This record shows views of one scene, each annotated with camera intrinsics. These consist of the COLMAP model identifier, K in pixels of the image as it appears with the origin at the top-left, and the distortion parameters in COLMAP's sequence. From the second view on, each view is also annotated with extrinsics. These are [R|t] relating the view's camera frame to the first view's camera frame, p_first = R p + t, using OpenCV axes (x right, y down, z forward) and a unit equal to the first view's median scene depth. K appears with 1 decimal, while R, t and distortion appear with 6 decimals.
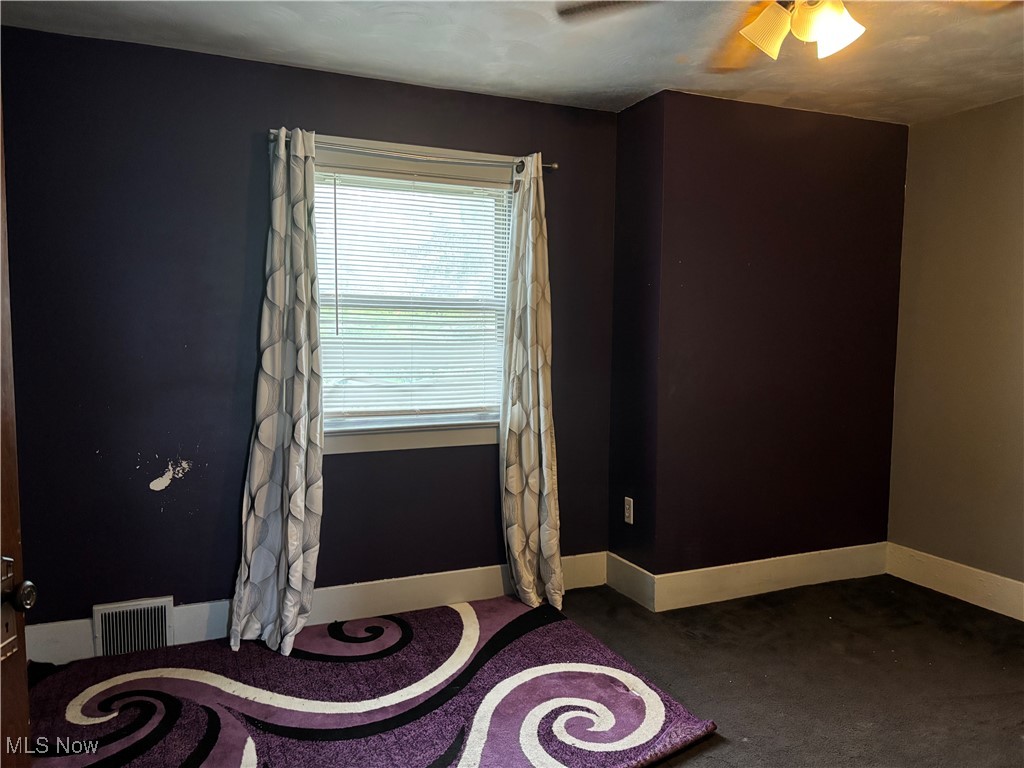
lens RADIAL K [[764.1, 0, 512.4], [0, 764.1, 384.6], [0, 0, 1]] dist [0.023788, -0.010175]
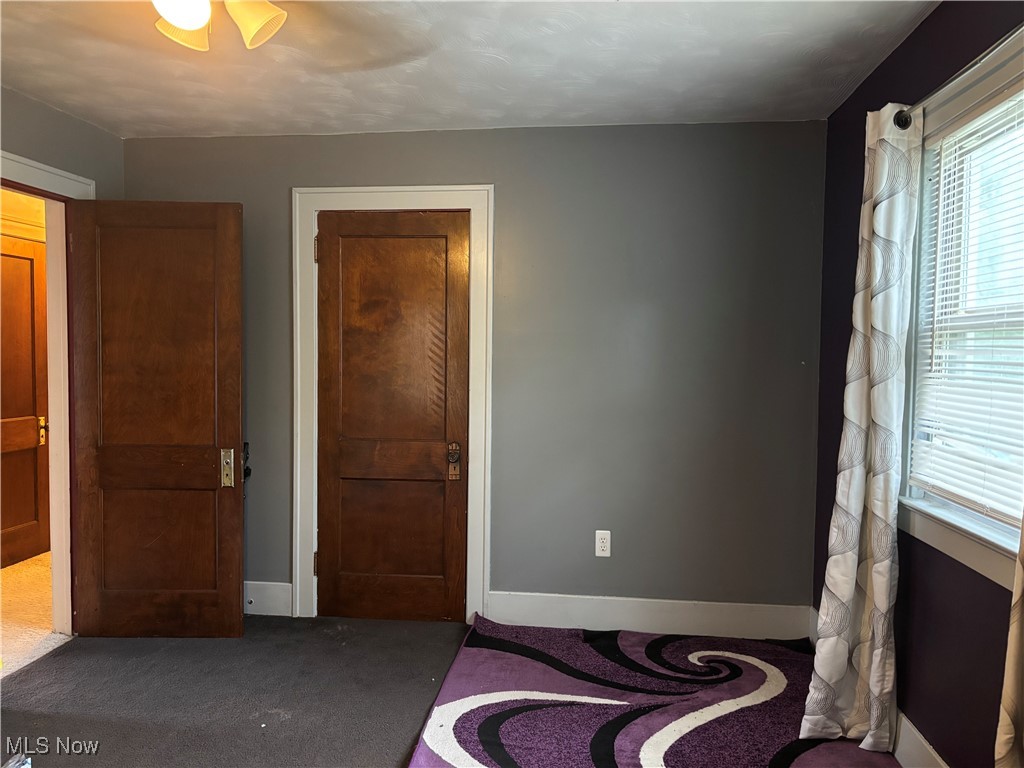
lens RADIAL K [[764.1, 0, 512.1], [0, 764.1, 387.0], [0, 0, 1]] dist [0.023788, -0.010175]
pose [[-0.510532, 0.024559, -0.859508, 0.718646], [-0.062328, 0.995906, 0.065478, -0.094188], [0.857597, 0.087000, -0.506911, 1.315960]]
